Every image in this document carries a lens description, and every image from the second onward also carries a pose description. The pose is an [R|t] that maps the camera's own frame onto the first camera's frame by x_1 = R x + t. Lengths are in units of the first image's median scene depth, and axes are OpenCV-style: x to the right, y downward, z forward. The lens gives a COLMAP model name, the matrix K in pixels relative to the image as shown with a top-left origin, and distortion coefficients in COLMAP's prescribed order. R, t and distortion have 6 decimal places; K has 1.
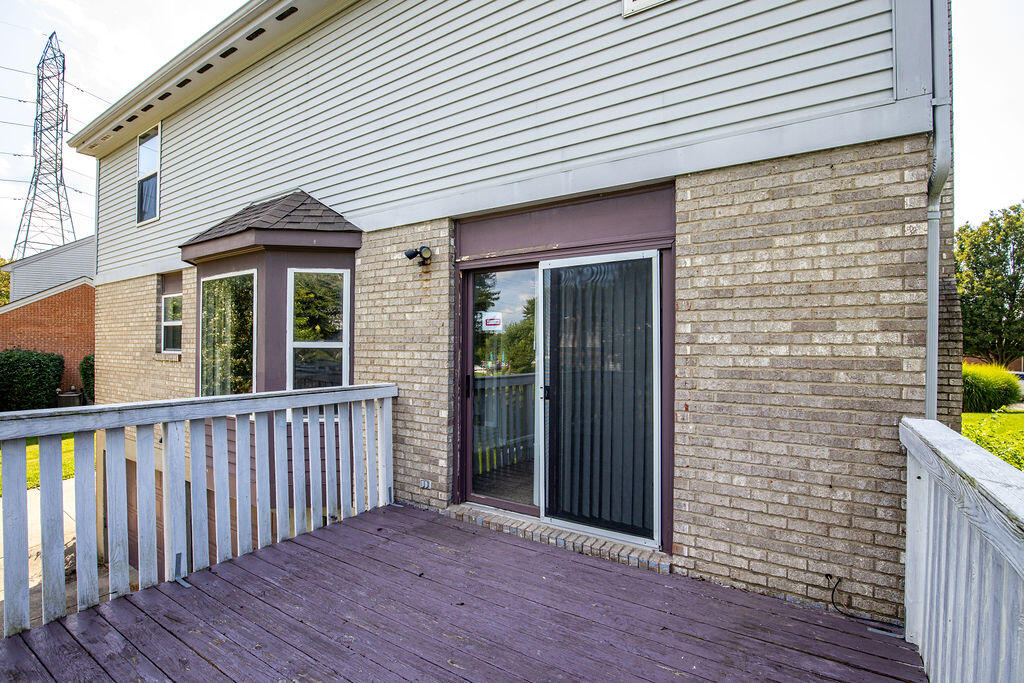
lens RADIAL K [[487.8, 0, 523.1], [0, 487.8, 343.7], [0, 0, 1]] dist [0.000364, -0.000165]
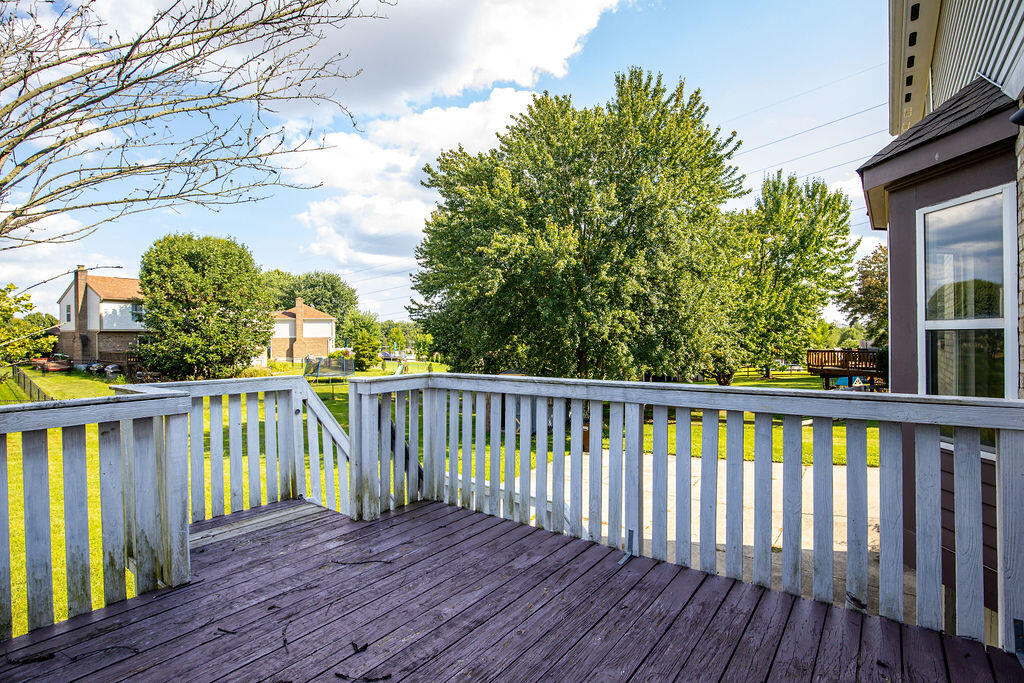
lens RADIAL K [[487.8, 0, 523.1], [0, 487.8, 343.7], [0, 0, 1]] dist [0.000364, -0.000165]
pose [[-0.054447, 0.008212, -0.998483, 0.206714], [0.011528, 0.999905, 0.007595, 0.013237], [0.998450, -0.011097, -0.054536, 0.499812]]
